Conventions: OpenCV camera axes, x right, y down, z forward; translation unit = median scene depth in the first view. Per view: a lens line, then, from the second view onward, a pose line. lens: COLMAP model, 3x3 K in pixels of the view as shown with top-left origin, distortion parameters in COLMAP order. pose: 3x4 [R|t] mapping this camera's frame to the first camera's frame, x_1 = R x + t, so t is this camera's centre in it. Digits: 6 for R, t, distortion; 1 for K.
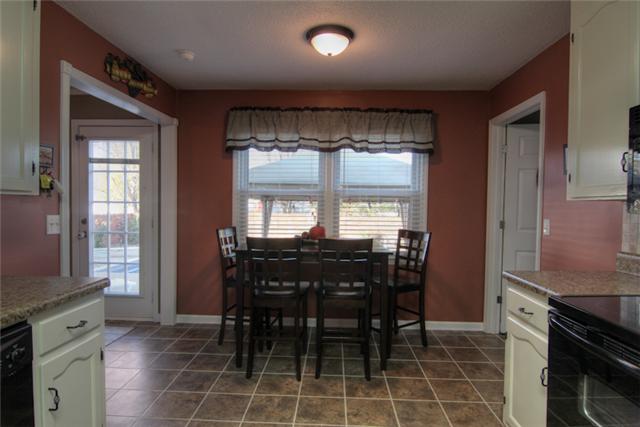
lens RADIAL K [[361.5, 0, 318.7], [0, 361.5, 215.4], [0, 0, 1]] dist [-0.021615, -0.000719]
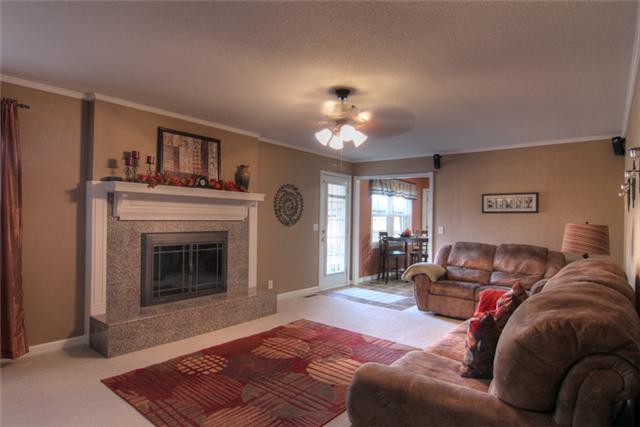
lens RADIAL K [[361.5, 0, 319.5], [0, 361.5, 215.0], [0, 0, 1]] dist [-0.021615, -0.000719]
pose [[0.584782, 0.000260, 0.811190, -2.024150], [0.009799, 0.999925, -0.007384, -0.049539], [-0.811131, 0.012267, 0.584736, 0.050741]]
